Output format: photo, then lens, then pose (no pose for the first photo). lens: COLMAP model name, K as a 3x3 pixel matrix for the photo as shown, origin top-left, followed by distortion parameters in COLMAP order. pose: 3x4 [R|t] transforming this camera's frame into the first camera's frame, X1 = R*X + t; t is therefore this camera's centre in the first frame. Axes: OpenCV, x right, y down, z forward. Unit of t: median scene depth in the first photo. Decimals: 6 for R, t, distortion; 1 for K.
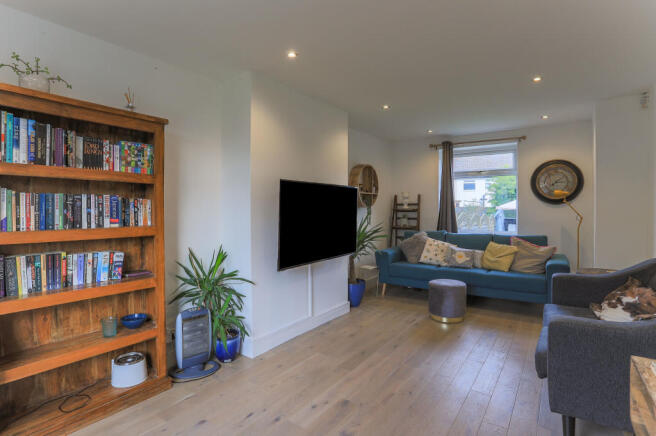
lens RADIAL K [[354.8, 0, 326.2], [0, 354.8, 204.5], [0, 0, 1]] dist [-0.000431, 0.000572]
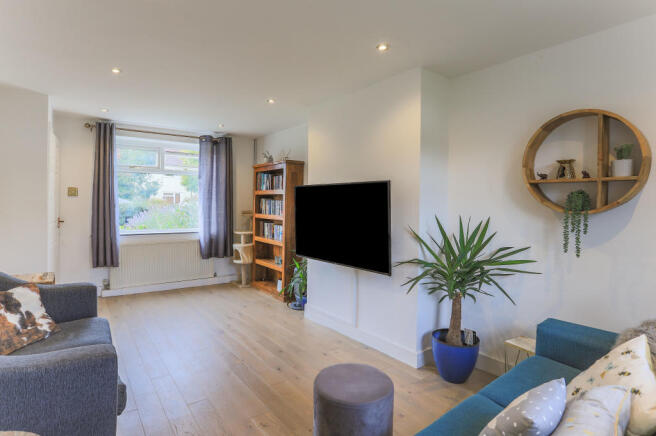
lens RADIAL K [[354.8, 0, 326.2], [0, 354.8, 204.5], [0, 0, 1]] dist [-0.000431, 0.000572]
pose [[-0.336779, -0.003674, -0.941577, 0.958021], [-0.008211, 0.999966, -0.000965, -0.002636], [0.941548, 0.007406, -0.336798, 1.373290]]
